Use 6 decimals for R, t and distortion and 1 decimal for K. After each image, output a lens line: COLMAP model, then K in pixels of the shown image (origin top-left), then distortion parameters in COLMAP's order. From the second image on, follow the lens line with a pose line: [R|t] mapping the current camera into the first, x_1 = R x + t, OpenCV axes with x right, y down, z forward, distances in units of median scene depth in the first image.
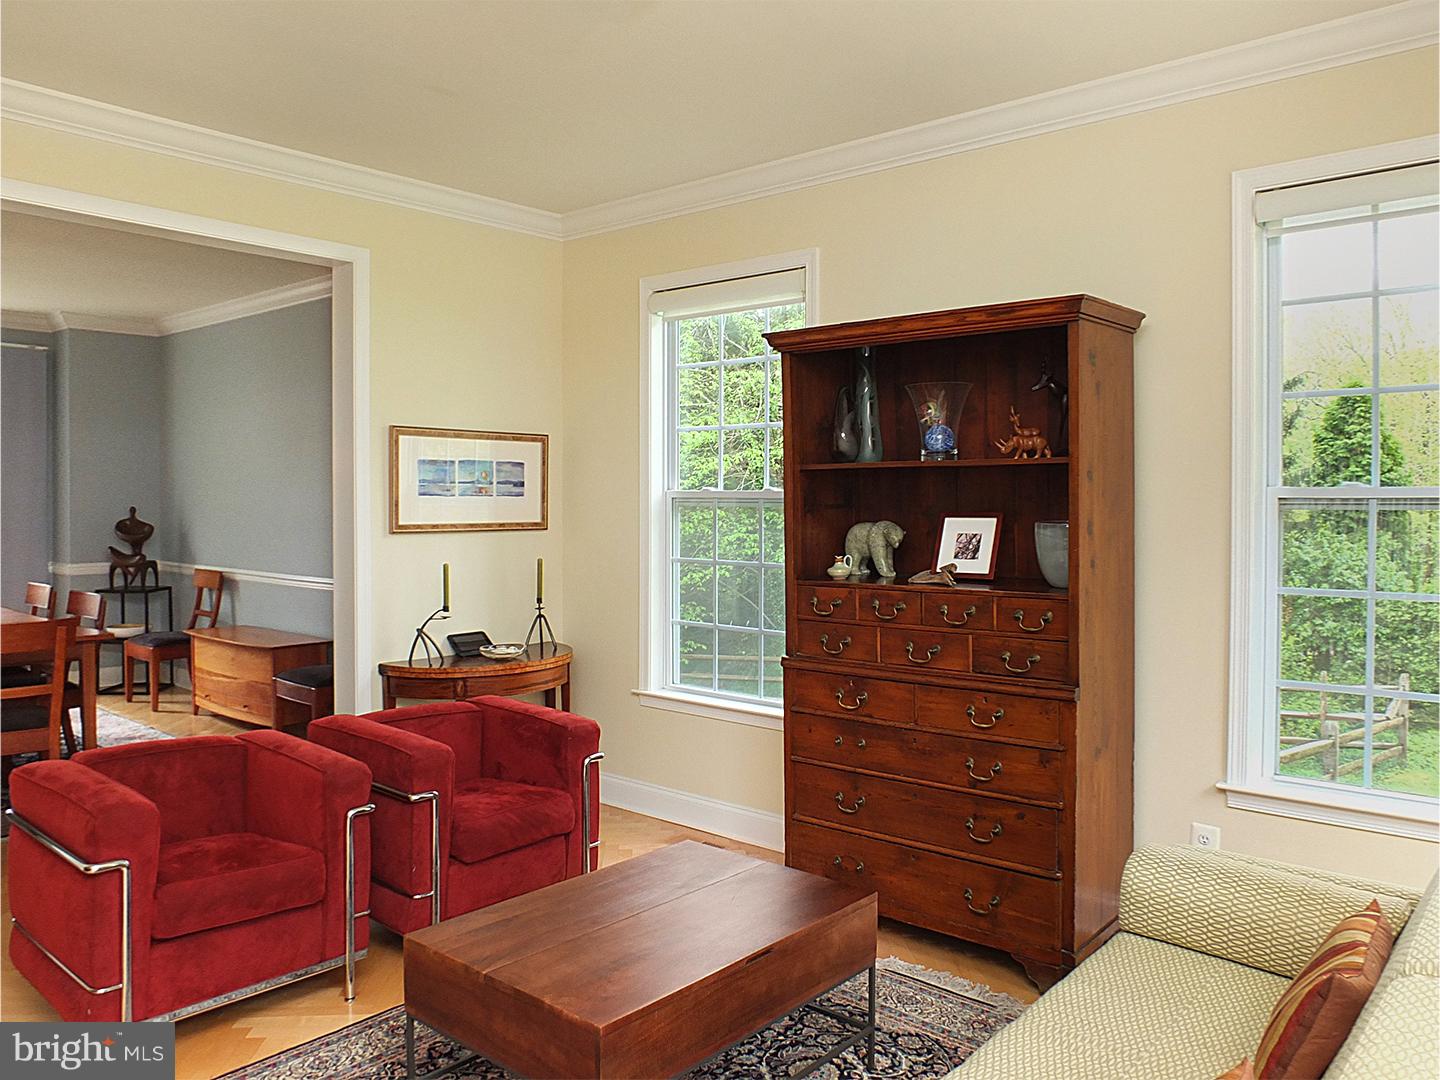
lens RADIAL K [[1029.2, 0, 720.0], [0, 1029.2, 540.0], [0, 0, 1]] dist [0.002950, 0.002285]
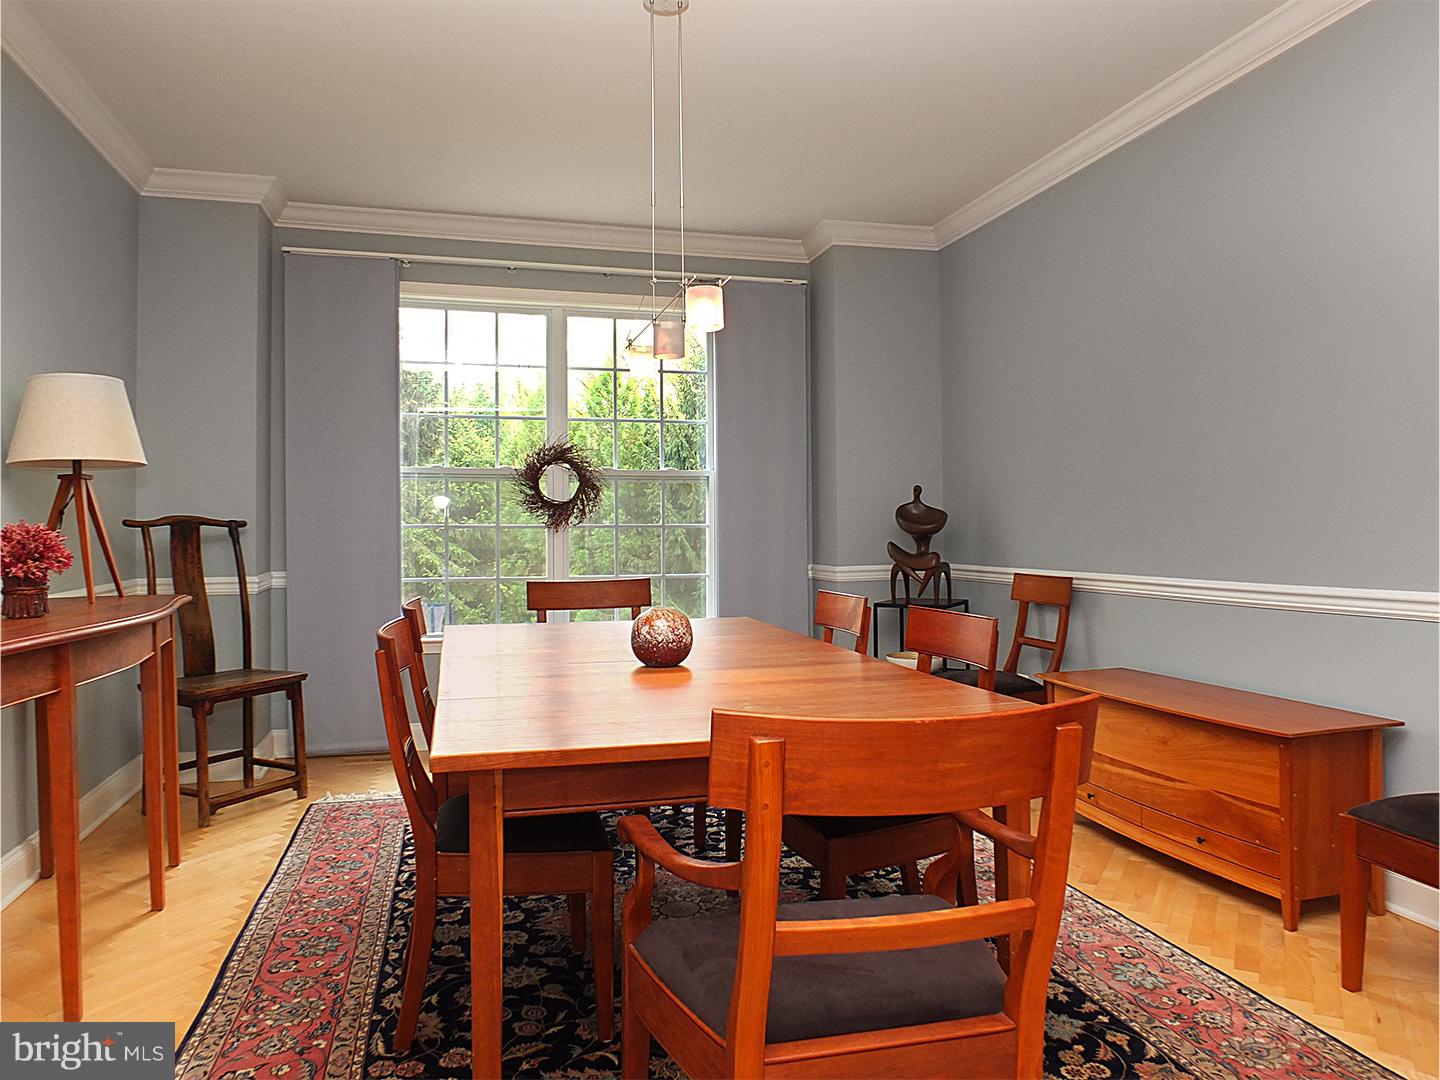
lens RADIAL K [[1029.2, 0, 720.0], [0, 1029.2, 540.0], [0, 0, 1]] dist [0.002950, 0.002285]
pose [[0.838553, -0.006730, -0.544778, -0.303768], [0.002636, 0.999962, -0.008296, 0.010709], [0.544814, 0.005520, 0.838539, 0.340039]]
